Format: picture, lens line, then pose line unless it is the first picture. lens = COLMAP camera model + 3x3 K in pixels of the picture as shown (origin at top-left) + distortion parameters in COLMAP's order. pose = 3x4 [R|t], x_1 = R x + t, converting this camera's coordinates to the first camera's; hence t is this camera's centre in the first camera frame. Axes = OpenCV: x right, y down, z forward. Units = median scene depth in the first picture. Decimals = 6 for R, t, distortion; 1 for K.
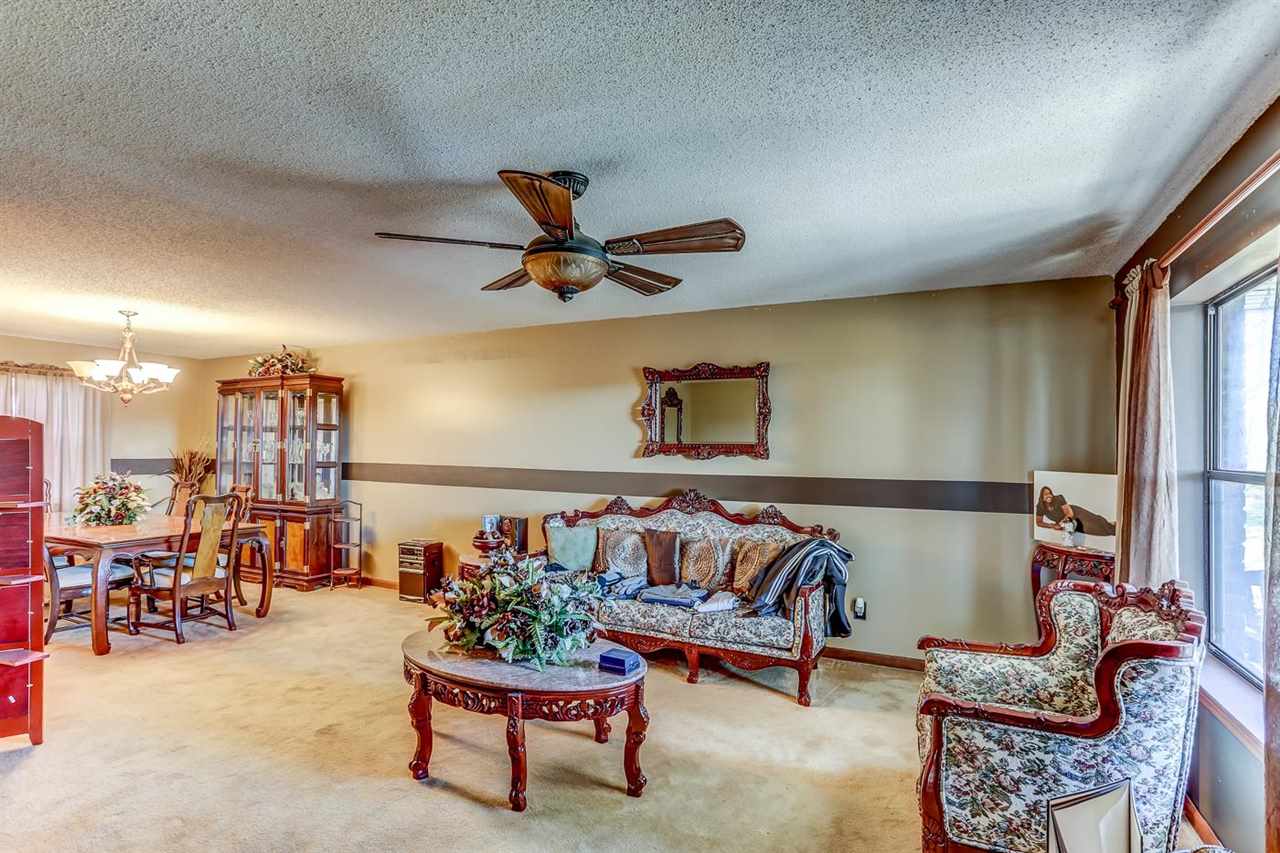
lens RADIAL K [[638.8, 0, 638.7], [0, 638.8, 445.6], [0, 0, 1]] dist [-0.002807, 0.000047]
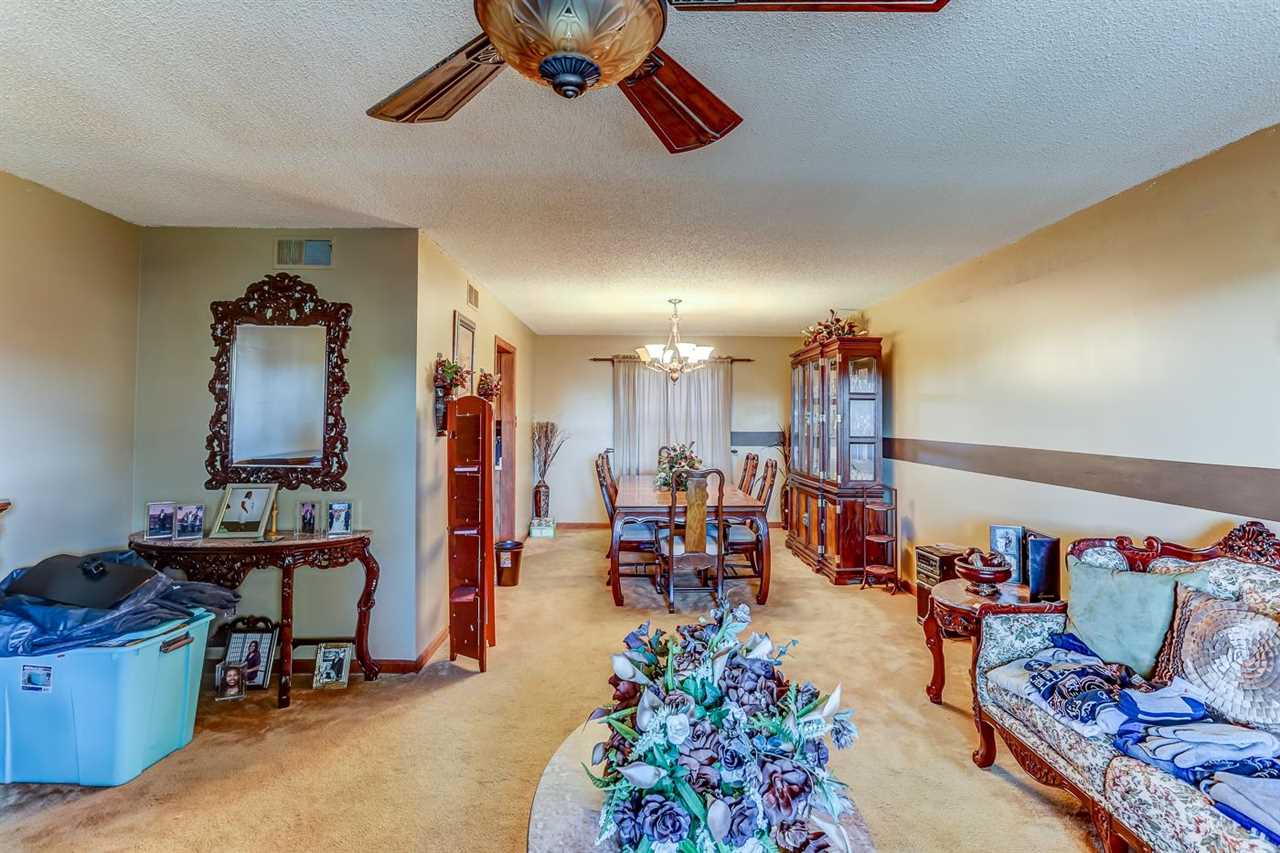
lens RADIAL K [[642.6, 0, 640.9], [0, 642.6, 396.9], [0, 0, 1]] dist [-0.002811, 0.001044]
pose [[0.499330, -0.041231, -0.865430, 0.114581], [0.009070, 0.999061, -0.042364, 0.005942], [0.866364, 0.013304, 0.499235, 0.315211]]
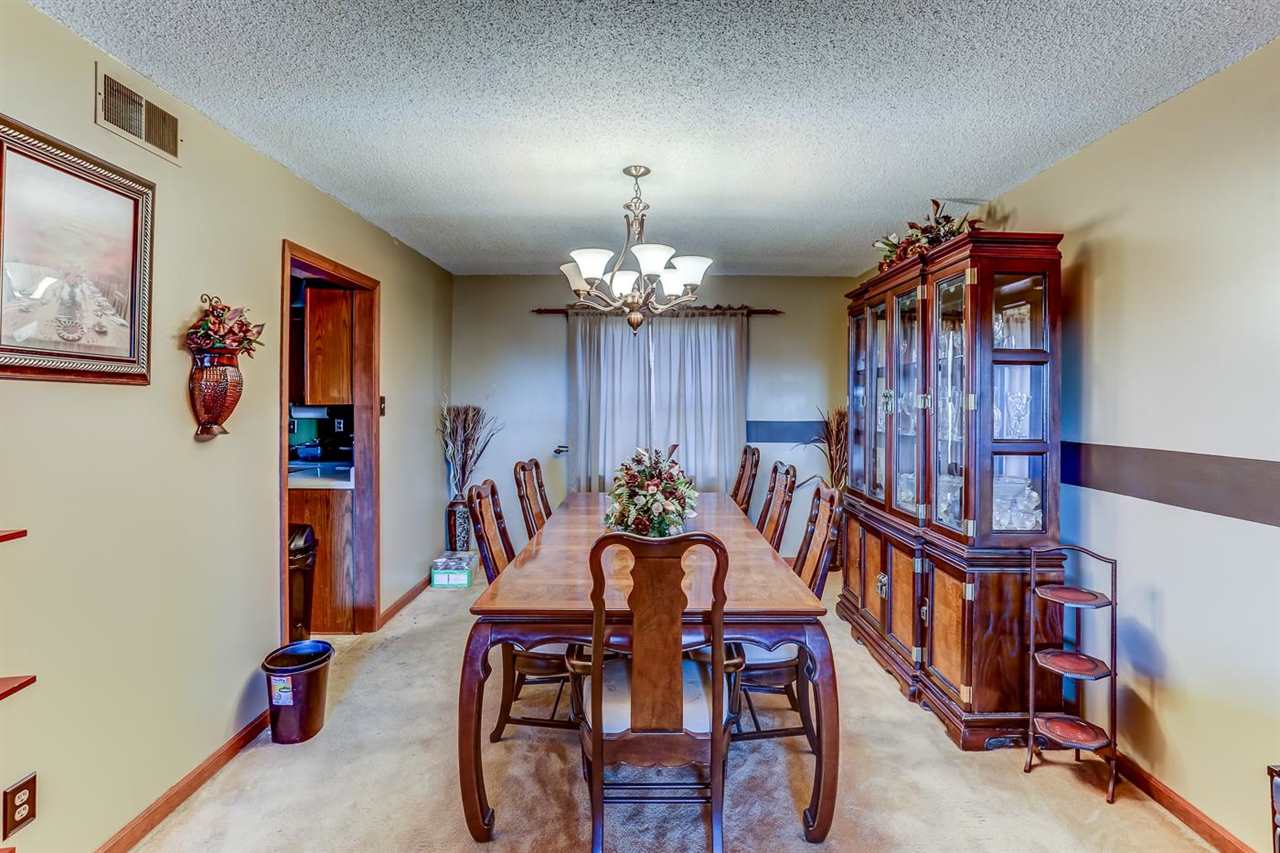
lens RADIAL K [[642.6, 0, 640.9], [0, 642.6, 396.9], [0, 0, 1]] dist [-0.002811, 0.001044]
pose [[0.478042, -0.014495, -0.878217, -0.243464], [0.008974, 0.999892, -0.011619, -0.000100], [0.878291, -0.002327, 0.478121, 0.594940]]
